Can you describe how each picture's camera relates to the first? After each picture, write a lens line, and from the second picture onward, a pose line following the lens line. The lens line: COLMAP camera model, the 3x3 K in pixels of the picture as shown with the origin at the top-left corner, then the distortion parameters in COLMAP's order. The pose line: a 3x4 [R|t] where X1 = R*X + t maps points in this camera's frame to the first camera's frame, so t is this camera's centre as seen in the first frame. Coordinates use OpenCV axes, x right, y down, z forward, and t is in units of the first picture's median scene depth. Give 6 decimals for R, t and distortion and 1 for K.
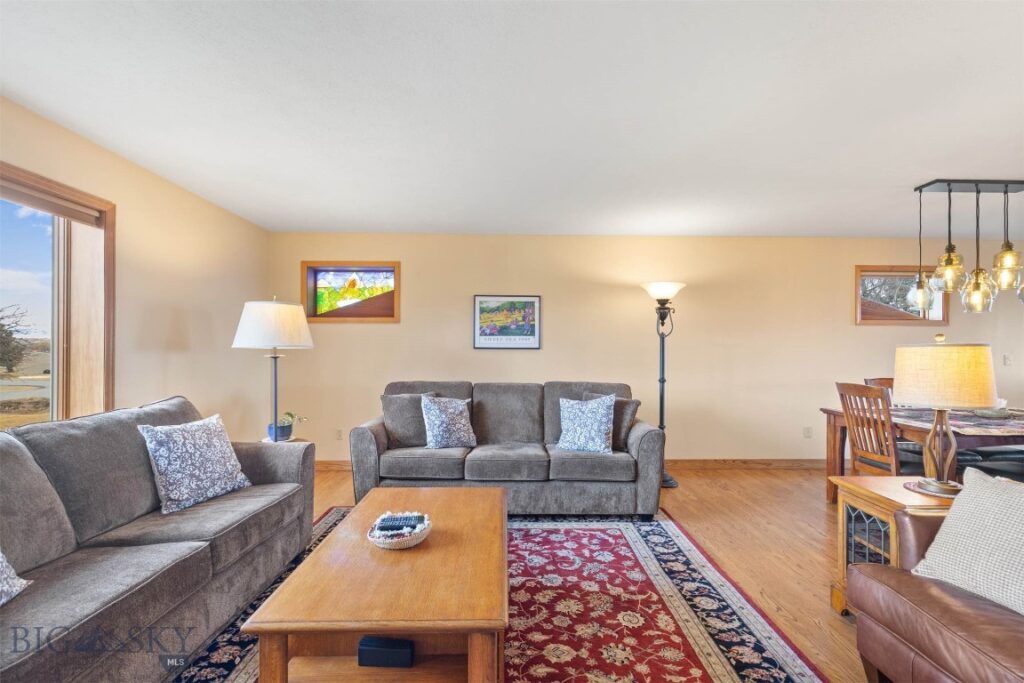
lens RADIAL K [[464.7, 0, 514.4], [0, 464.7, 346.6], [0, 0, 1]] dist [0.007610, -0.000579]
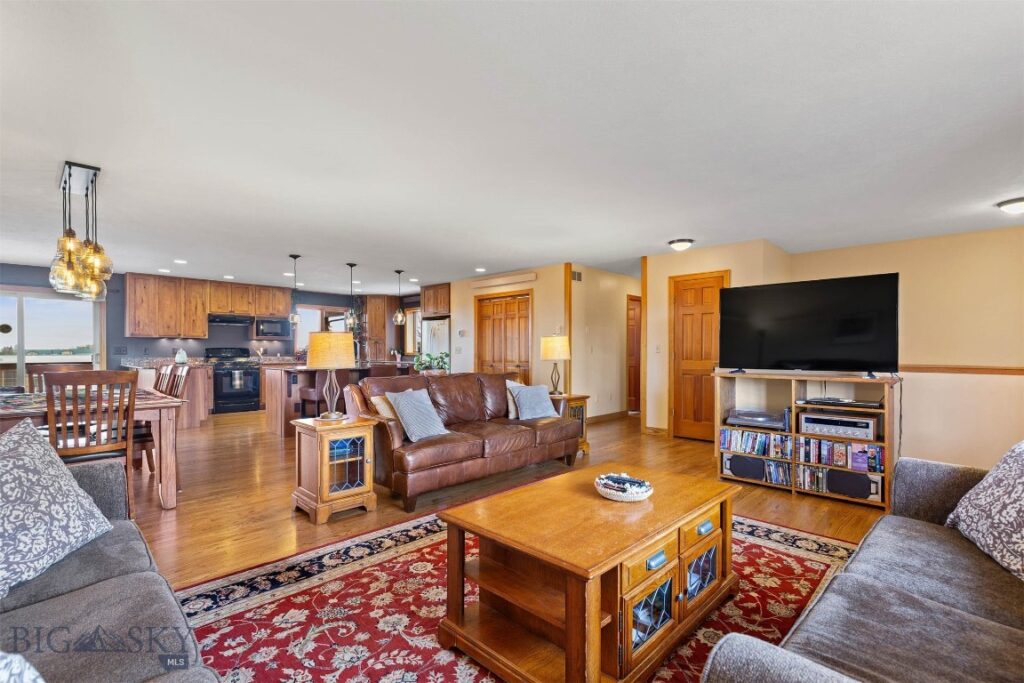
lens RADIAL K [[464.7, 0, 510.7], [0, 464.7, 351.3], [0, 0, 1]] dist [0.007610, -0.000579]
pose [[-0.707743, -0.001639, 0.706468, -0.598081], [-0.007658, 0.999956, -0.005351, 0.055355], [-0.706429, -0.009197, -0.707724, 1.408586]]
